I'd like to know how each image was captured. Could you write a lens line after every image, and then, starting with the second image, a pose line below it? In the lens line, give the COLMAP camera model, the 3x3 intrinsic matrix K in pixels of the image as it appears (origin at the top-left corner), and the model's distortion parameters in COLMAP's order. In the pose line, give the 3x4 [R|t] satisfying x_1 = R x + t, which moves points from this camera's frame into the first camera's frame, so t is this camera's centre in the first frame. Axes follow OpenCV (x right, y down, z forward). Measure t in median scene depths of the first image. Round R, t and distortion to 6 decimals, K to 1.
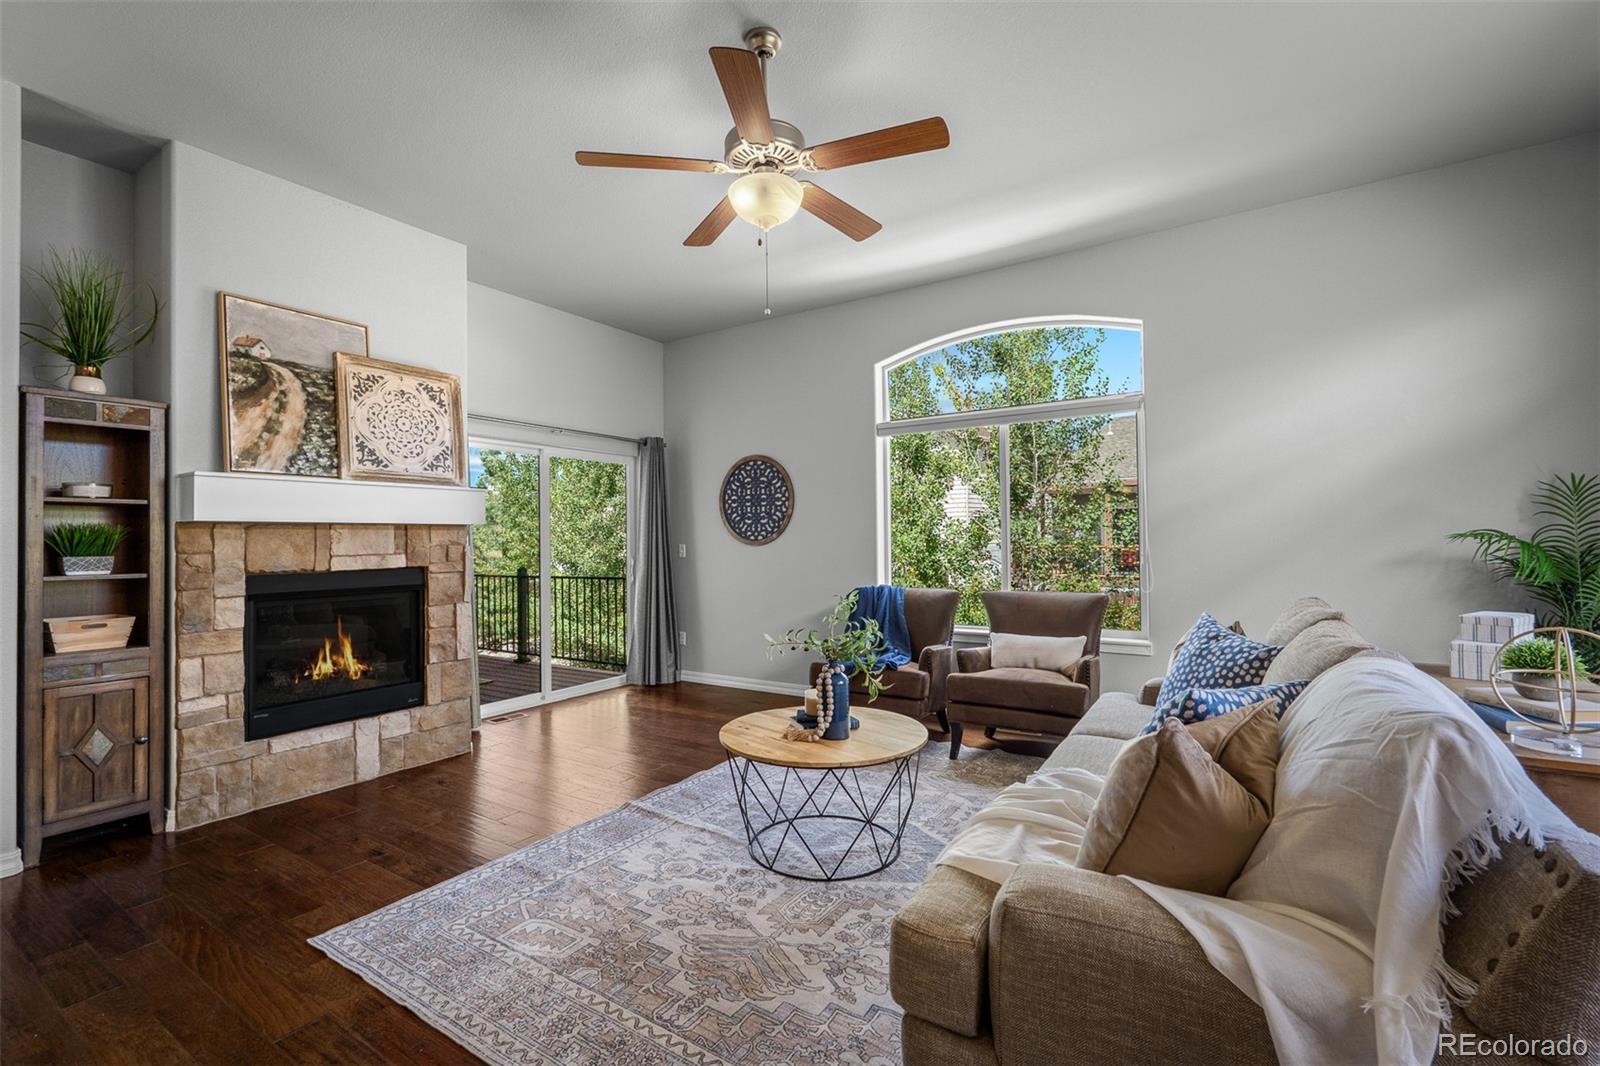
lens RADIAL K [[709.3, 0, 800.8], [0, 709.3, 529.6], [0, 0, 1]] dist [-0.008397, 0.001020]
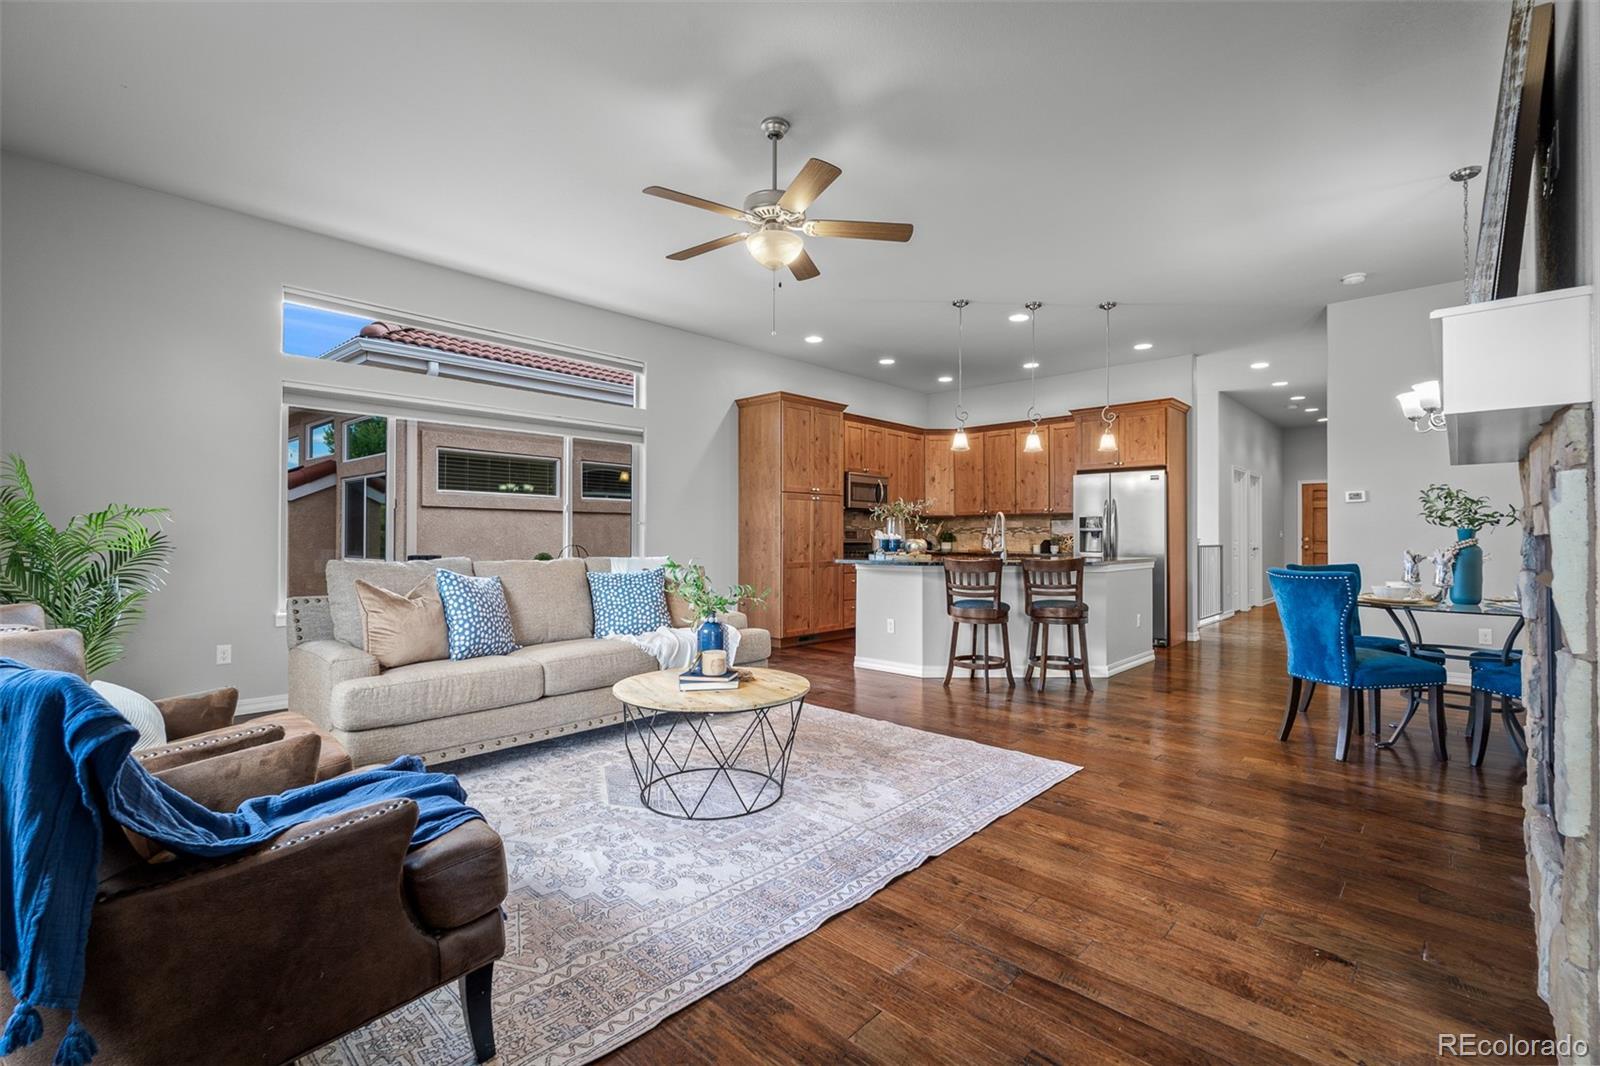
lens RADIAL K [[709.3, 0, 792.8], [0, 709.3, 529.1], [0, 0, 1]] dist [-0.008397, 0.001020]
pose [[-0.980862, 0.013663, 0.194223, -0.253781], [0.007003, 0.999365, -0.034936, 0.075416], [-0.194577, -0.032907, -0.980335, 1.734186]]
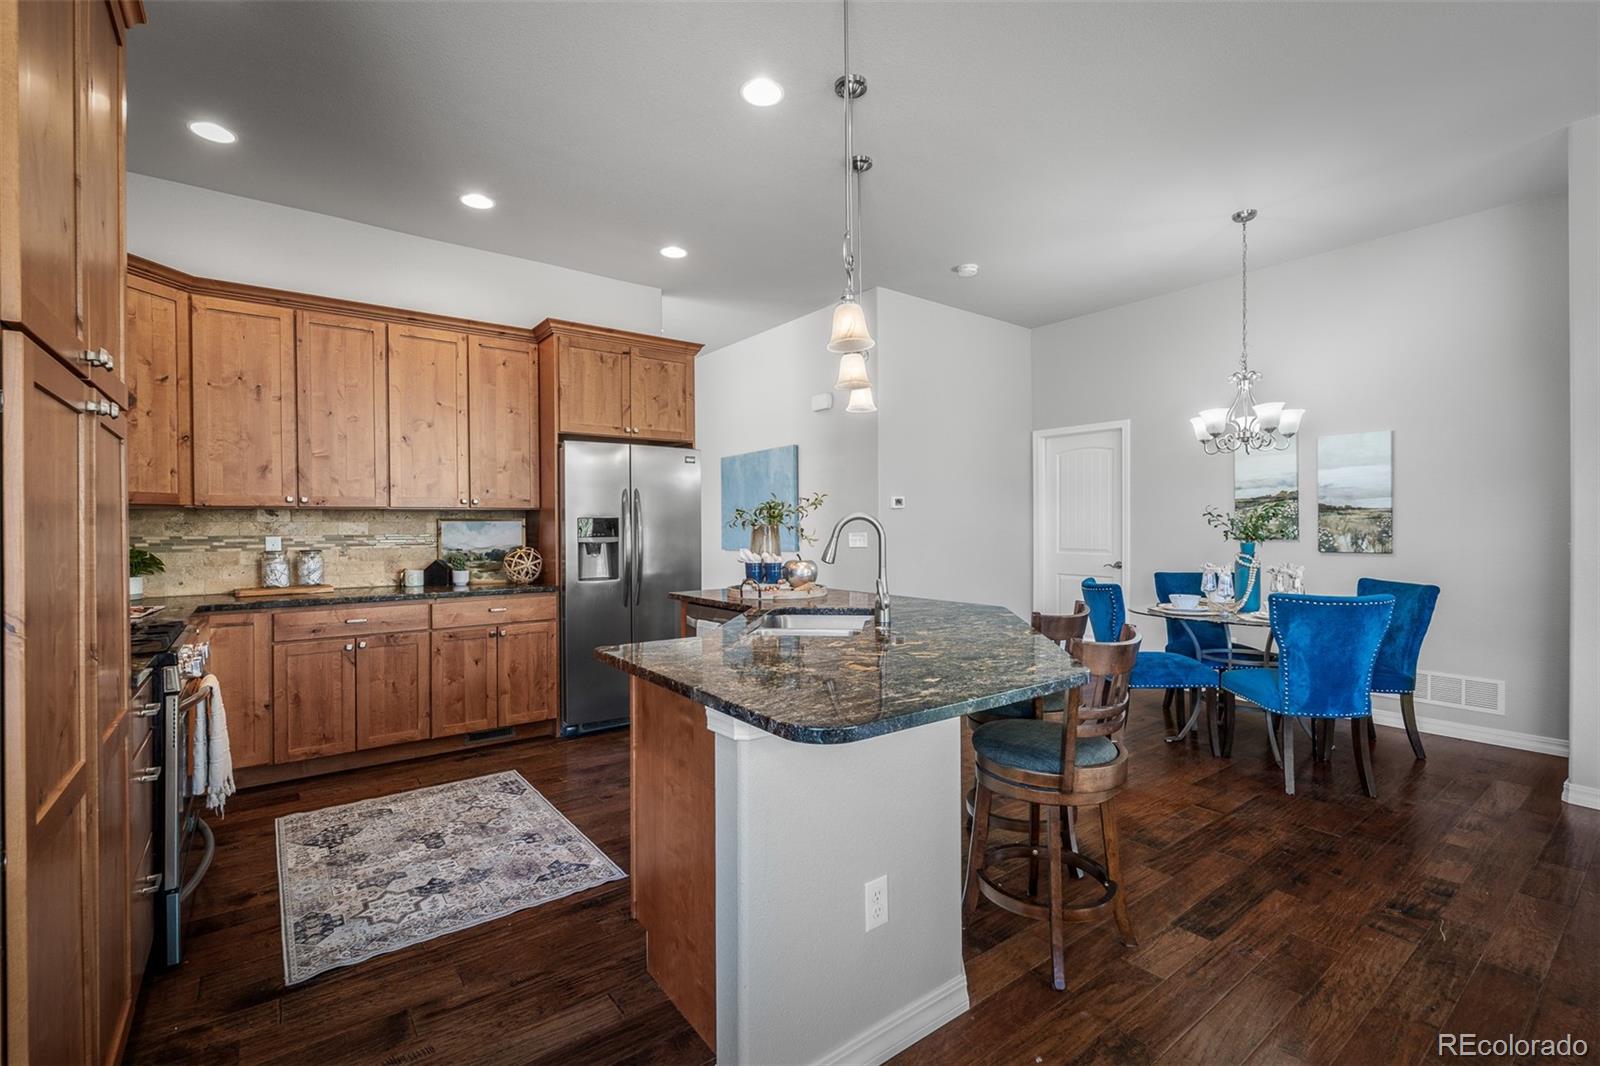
lens RADIAL K [[709.3, 0, 798.2], [0, 709.3, 533.9], [0, 0, 1]] dist [-0.008397, 0.001020]
pose [[-0.334595, 0.030827, -0.941858, 0.329486], [0.029556, 0.999316, 0.022208, -0.022759], [0.941899, -0.020407, -0.335277, 0.137920]]
